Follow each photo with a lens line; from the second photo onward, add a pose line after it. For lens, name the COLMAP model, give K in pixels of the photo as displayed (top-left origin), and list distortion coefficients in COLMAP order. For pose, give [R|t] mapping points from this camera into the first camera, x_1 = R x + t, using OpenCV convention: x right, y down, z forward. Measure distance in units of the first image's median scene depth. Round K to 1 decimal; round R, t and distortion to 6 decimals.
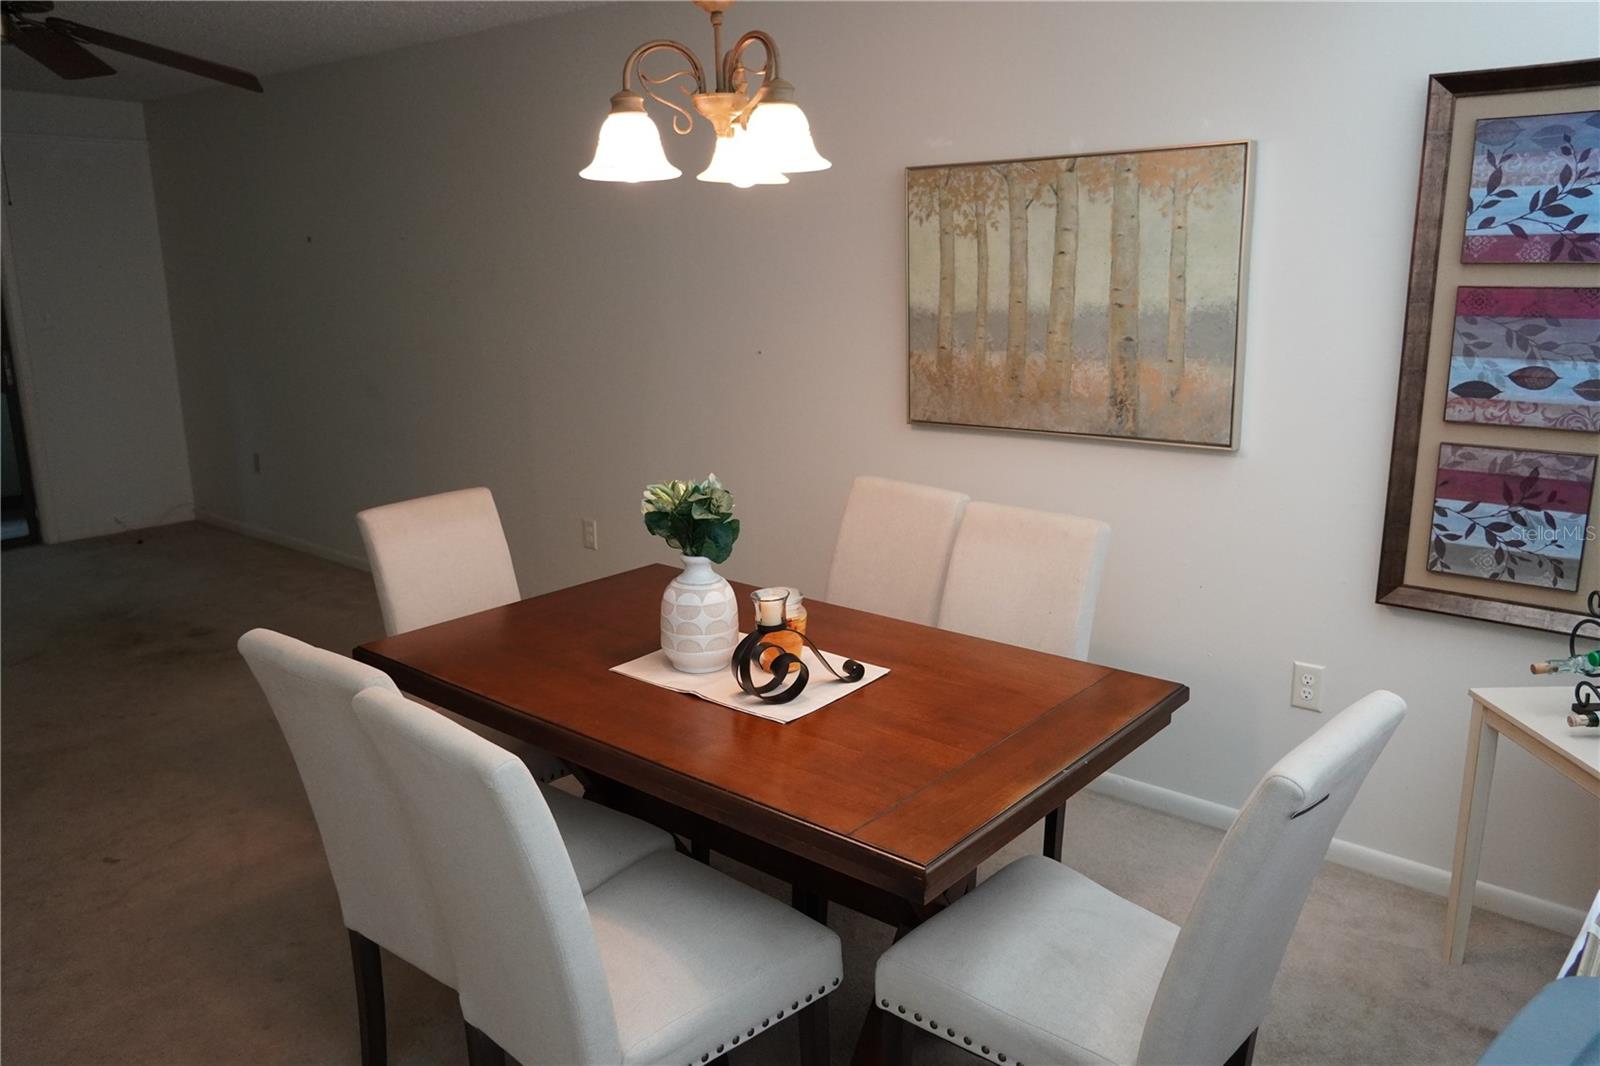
lens RADIAL K [[1181.6, 0, 800.0], [0, 1181.6, 533.0], [0, 0, 1]] dist [-0.053786, 0.054369]
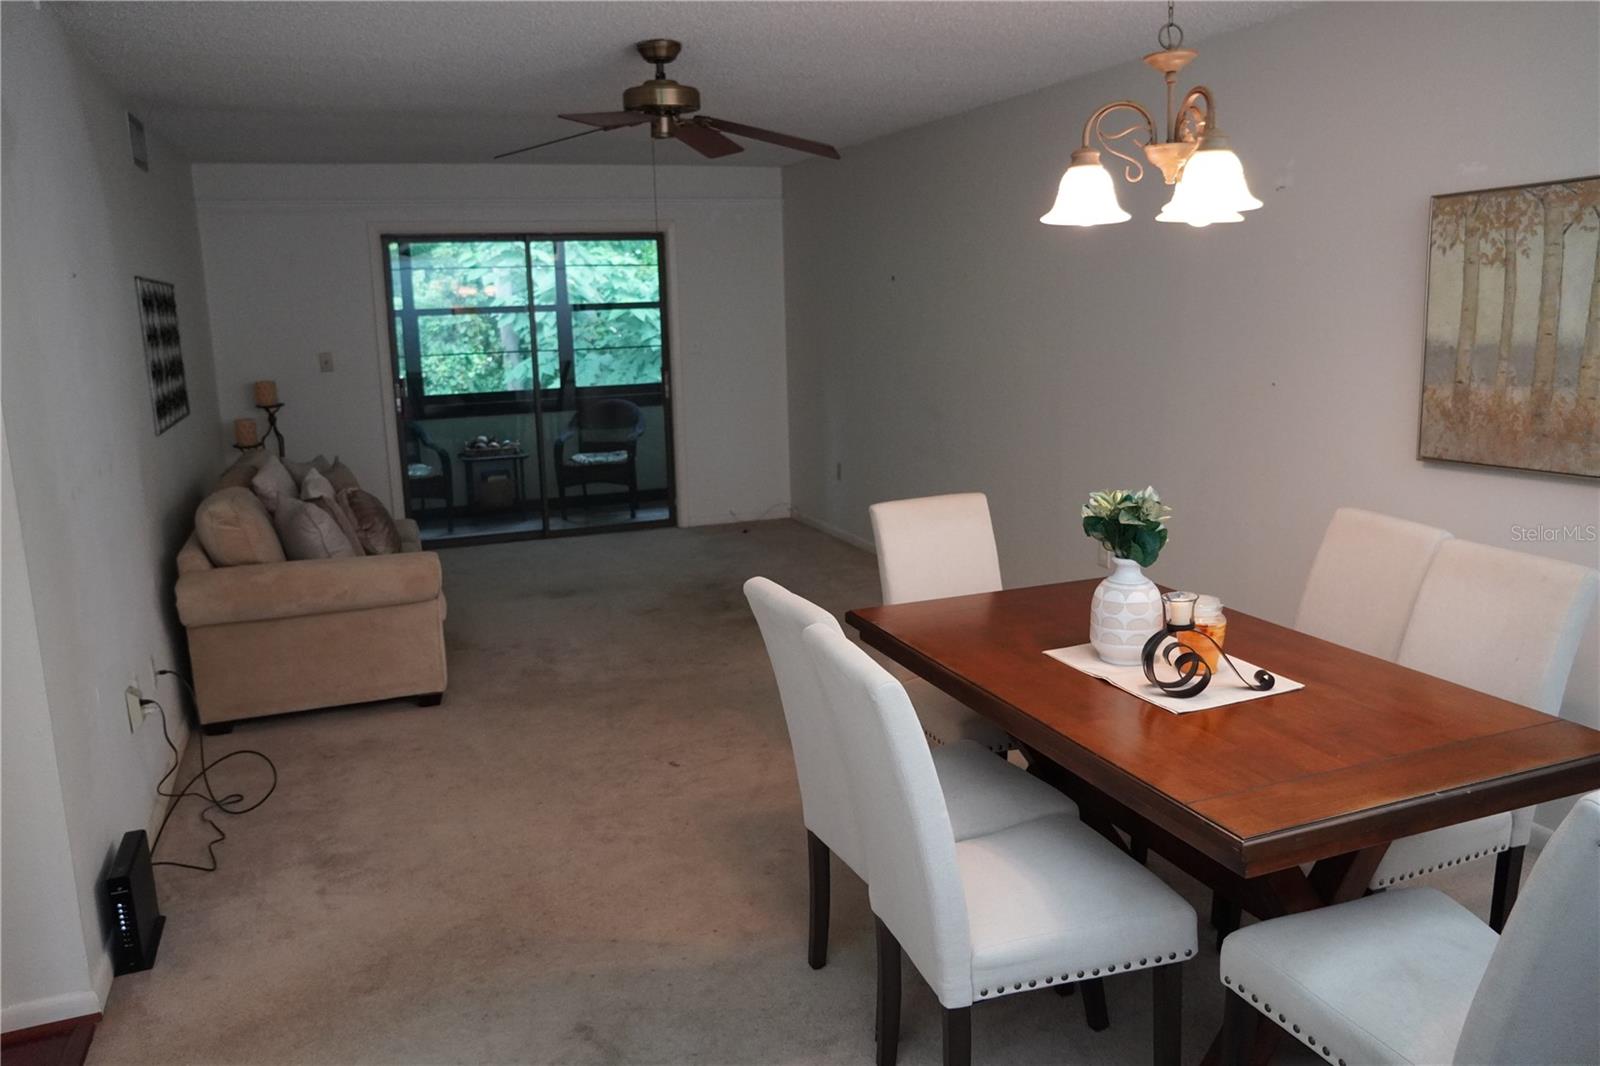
lens RADIAL K [[1181.6, 0, 800.0], [0, 1181.6, 533.0], [0, 0, 1]] dist [-0.053786, 0.054369]
pose [[0.877306, 0.081061, -0.473036, 0.160988], [-0.095021, 0.995459, -0.005642, 0.030245], [0.470431, 0.049898, 0.881025, -0.114753]]
